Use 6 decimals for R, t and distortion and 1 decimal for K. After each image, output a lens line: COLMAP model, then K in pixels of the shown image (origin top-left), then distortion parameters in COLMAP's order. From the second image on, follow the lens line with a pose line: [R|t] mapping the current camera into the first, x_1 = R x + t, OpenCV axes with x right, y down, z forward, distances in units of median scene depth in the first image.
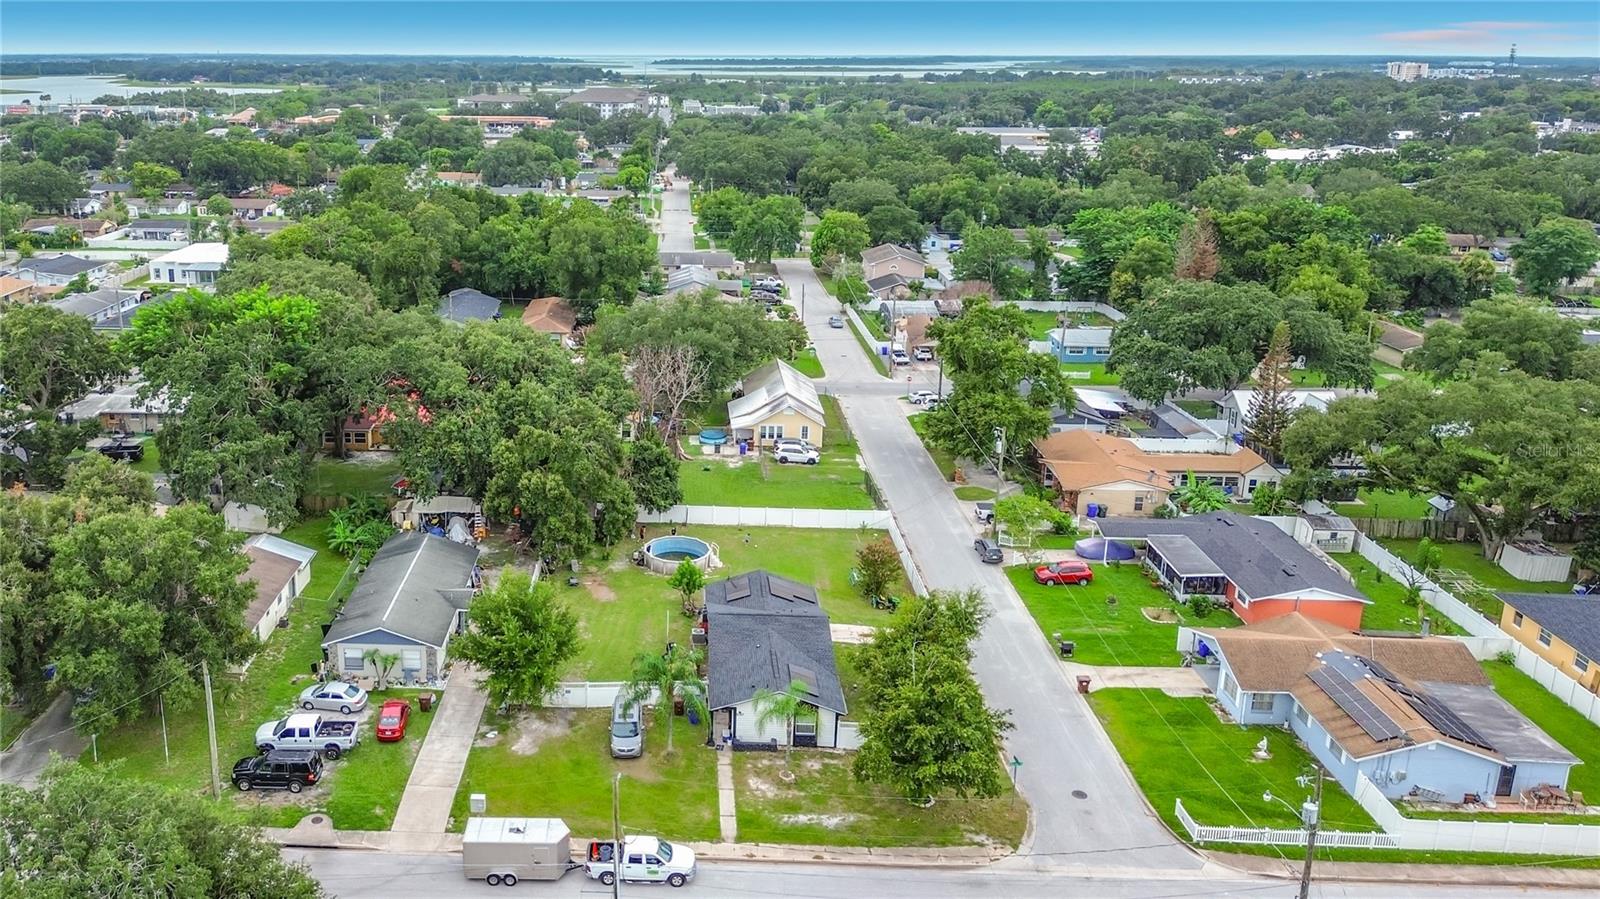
lens RADIAL K [[1230.6, 0, 618.9], [0, 1230.6, 393.9], [0, 0, 1]] dist [0.039617, -0.038635]
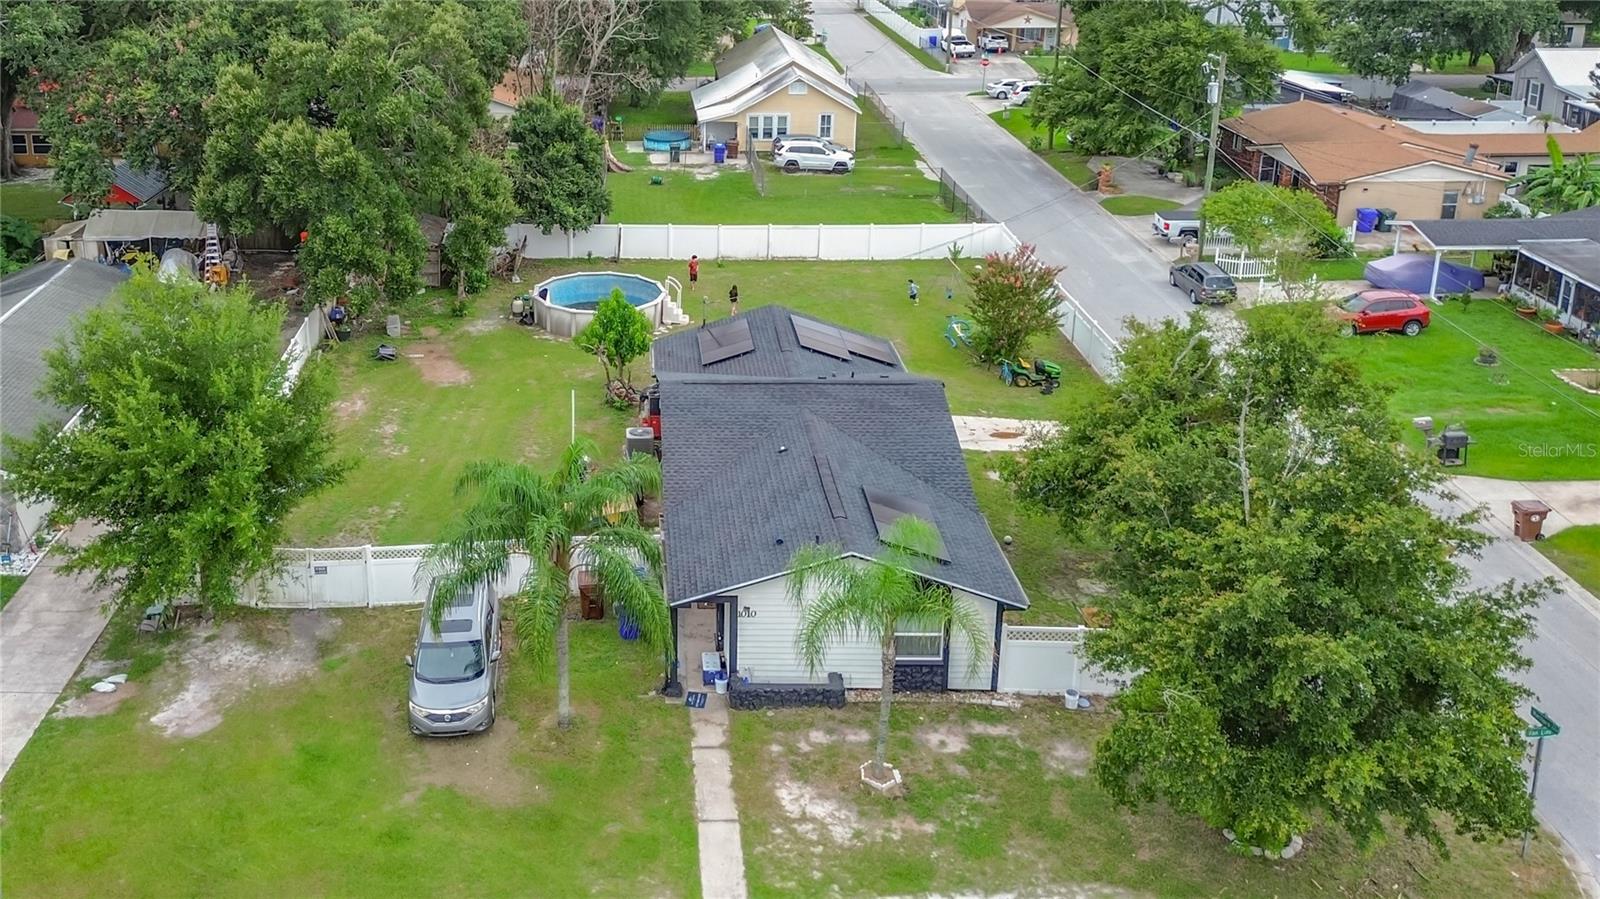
lens RADIAL K [[1466.0, 0, 600.4], [0, 1466.0, 279.6], [0, 0, 1]] dist [0.038913, -0.054413]
pose [[0.999332, -0.022412, 0.028881, 0.029815], [0.021543, 0.999315, 0.030080, 0.101137], [-0.029535, -0.029437, 0.999130, 0.392266]]
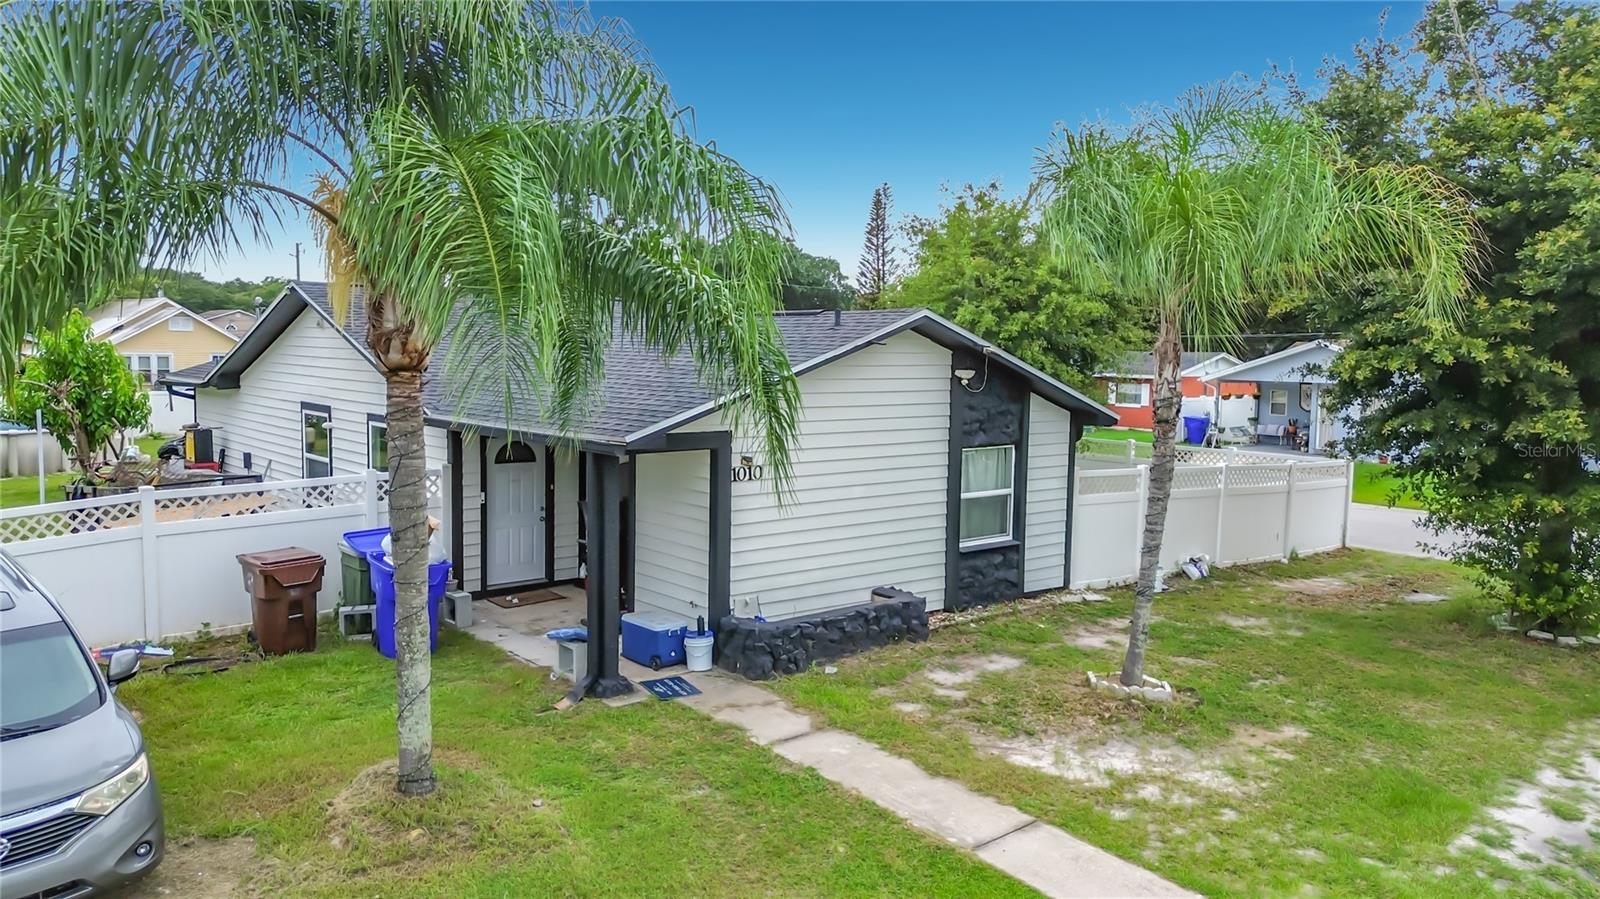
lens RADIAL K [[1143.6, 0, 800.0], [0, 1143.6, 449.5], [0, 0, 1]] dist [0.039807, -0.023369]
pose [[0.725819, -0.056006, 0.685602, -0.006718], [0.172121, 0.979762, -0.102182, 0.196191], [-0.666004, 0.192173, 0.720770, 0.624510]]
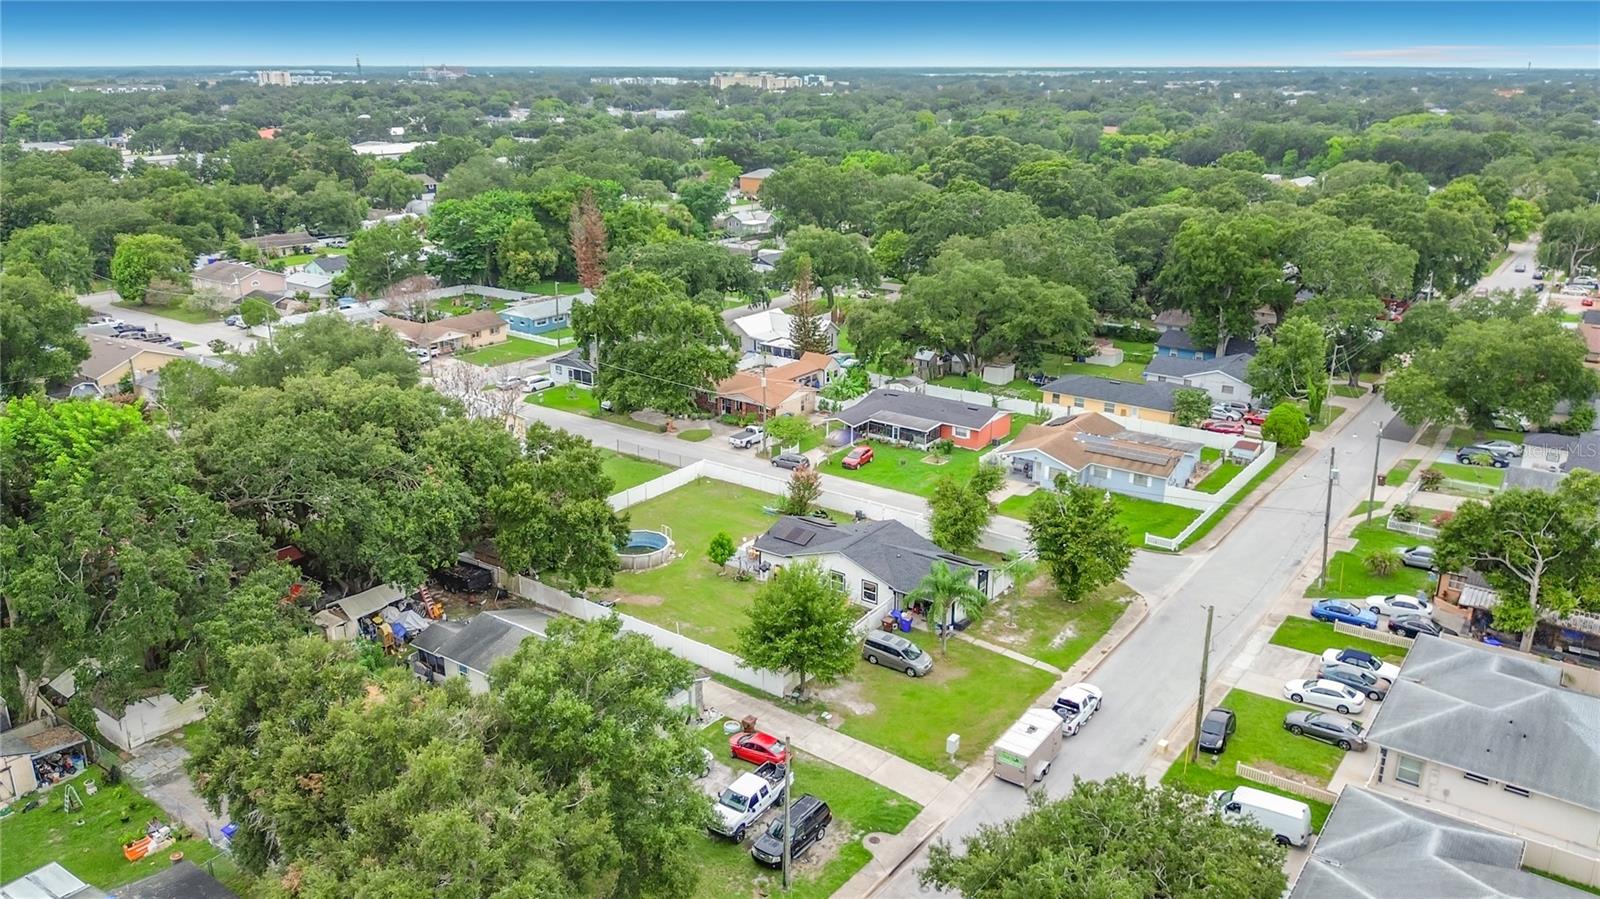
lens RADIAL K [[1160.7, 0, 800.0], [0, 1160.7, 449.5], [0, 0, 1]] dist [0.056573, -0.081150]
pose [[0.551082, -0.263062, 0.791901, -0.600491], [0.223230, 0.960895, 0.163855, -0.071615], [-0.804038, 0.086479, 0.588255, 0.317500]]
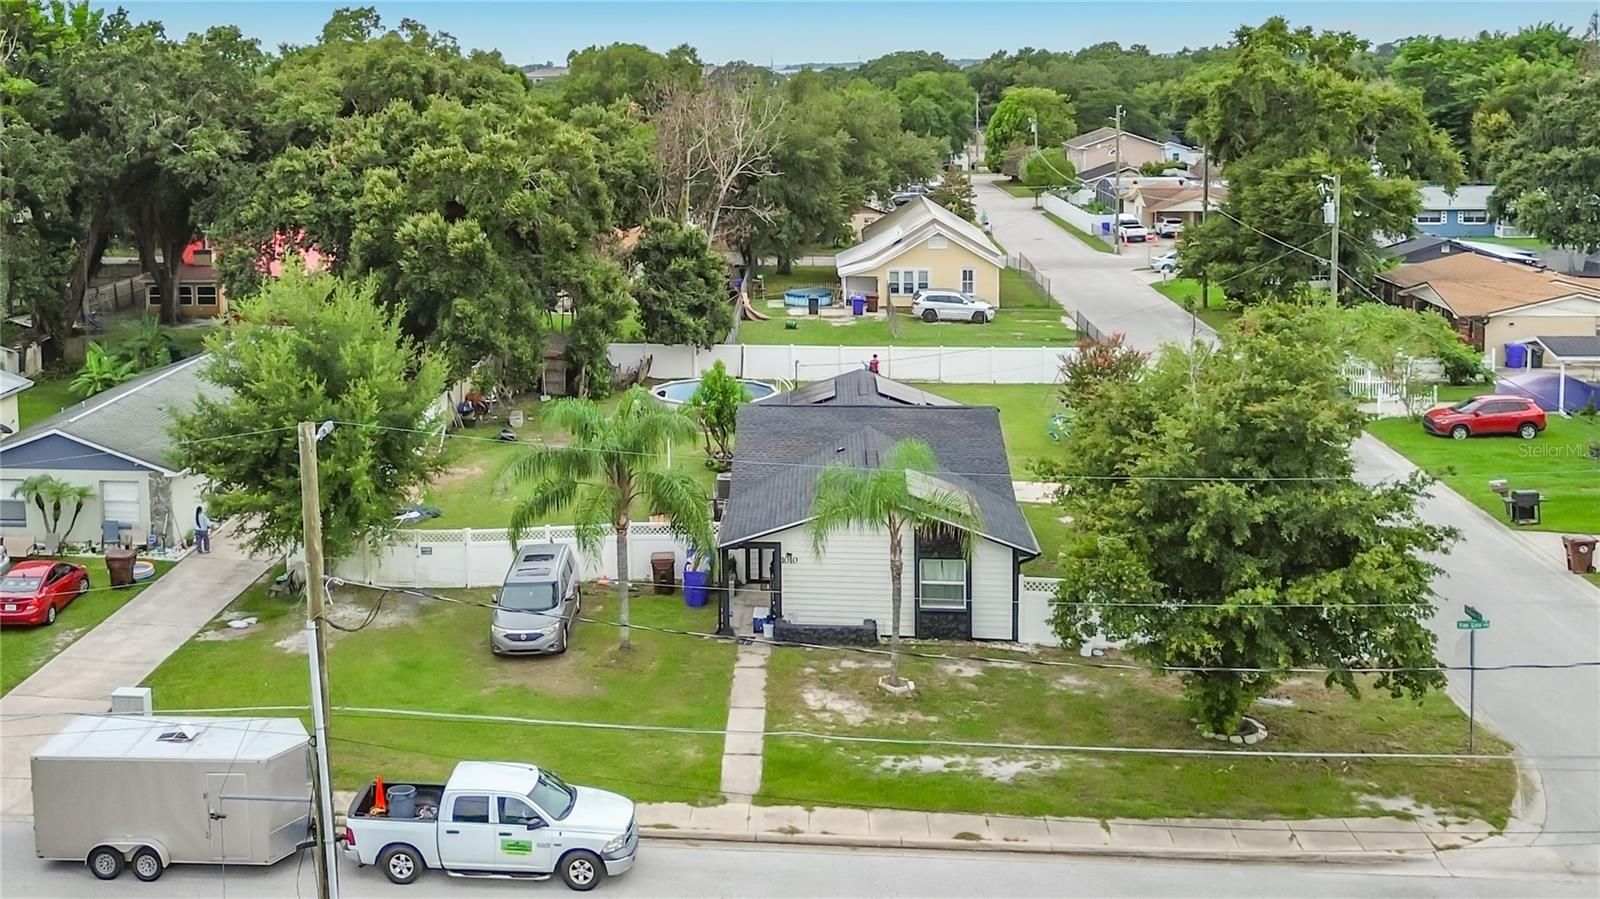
lens RADIAL K [[1628.9, 0, 610.2], [0, 1628.9, 304.6], [0, 0, 1]] dist [0.002997, -0.009376]
pose [[0.996522, -0.012134, -0.082440, 0.059612], [0.001662, 0.992038, -0.125924, 0.172987], [0.083312, 0.125349, 0.988608, 0.298361]]
